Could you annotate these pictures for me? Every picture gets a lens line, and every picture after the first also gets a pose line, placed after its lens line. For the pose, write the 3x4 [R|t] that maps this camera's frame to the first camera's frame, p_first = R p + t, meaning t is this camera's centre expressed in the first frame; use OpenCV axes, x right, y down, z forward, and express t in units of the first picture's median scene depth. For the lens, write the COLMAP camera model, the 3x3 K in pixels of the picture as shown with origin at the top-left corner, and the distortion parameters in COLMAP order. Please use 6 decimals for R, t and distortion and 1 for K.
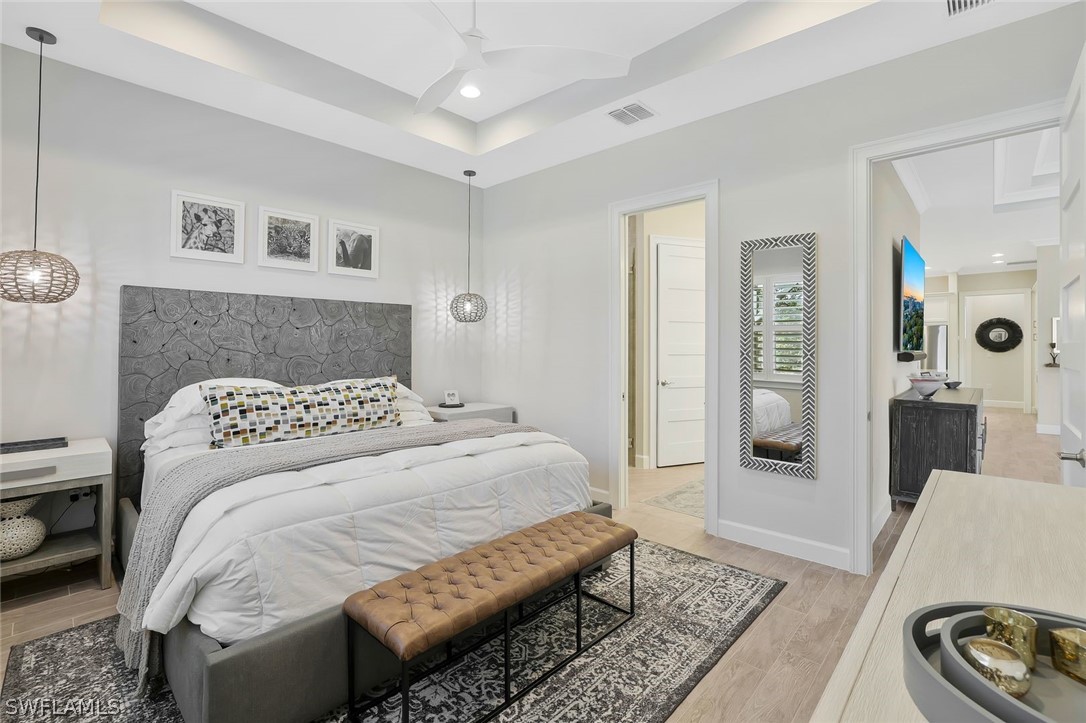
lens RADIAL K [[483.6, 0, 537.3], [0, 483.6, 353.8], [0, 0, 1]] dist [-0.057273, 0.025727]
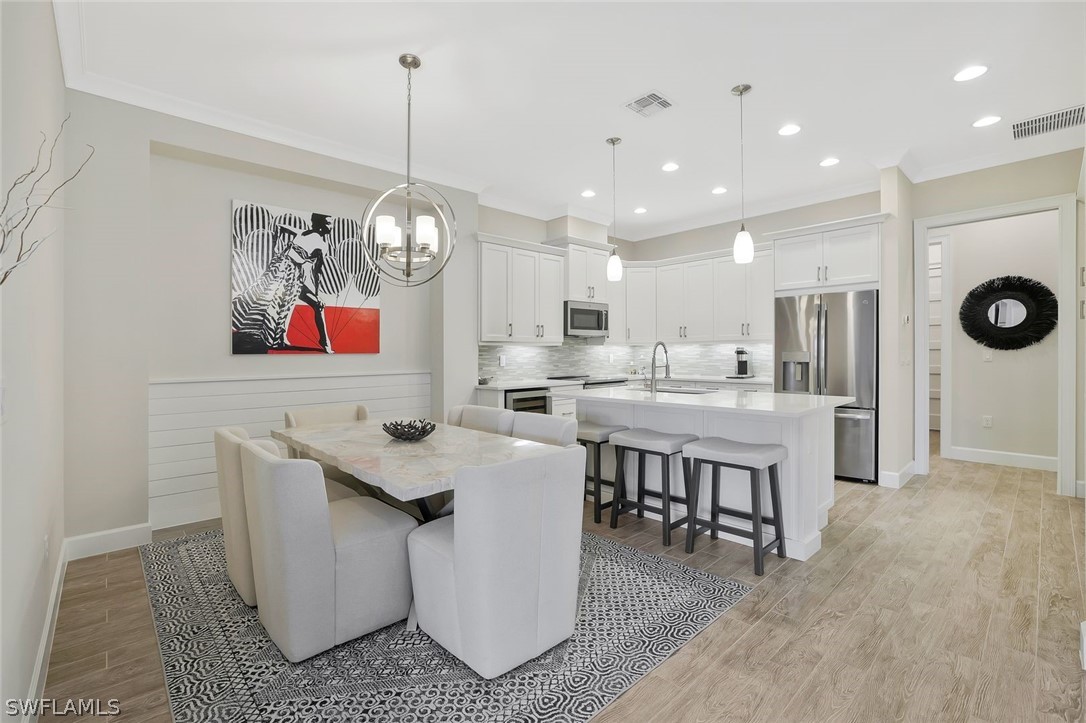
lens RADIAL K [[483.6, 0, 537.3], [0, 483.6, 353.8], [0, 0, 1]] dist [-0.057273, 0.025727]
pose [[0.998228, -0.002579, -0.059442, 0.594364], [0.002645, 0.999996, 0.001018, 0.000157], [0.059439, -0.001174, 0.998231, 0.549190]]
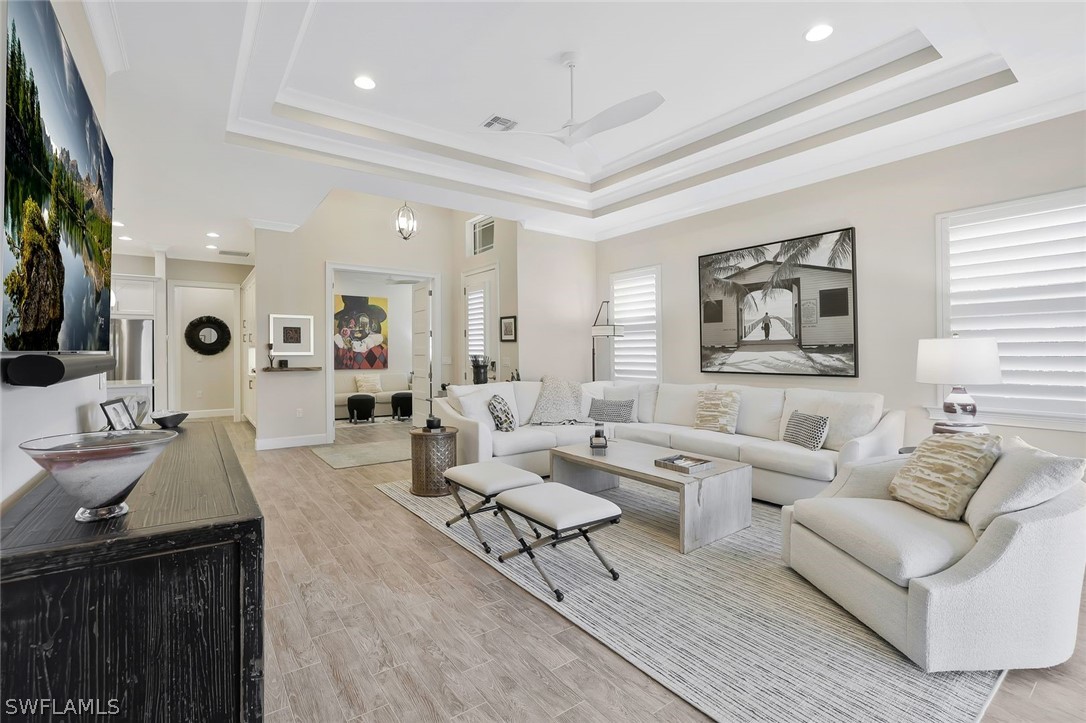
lens RADIAL K [[483.6, 0, 537.3], [0, 483.6, 353.8], [0, 0, 1]] dist [-0.057273, 0.025727]
pose [[0.164785, -0.000851, 0.986329, 0.226947], [0.007211, 0.999974, -0.000342, -0.000317], [-0.986303, 0.007169, 0.164787, 0.265724]]
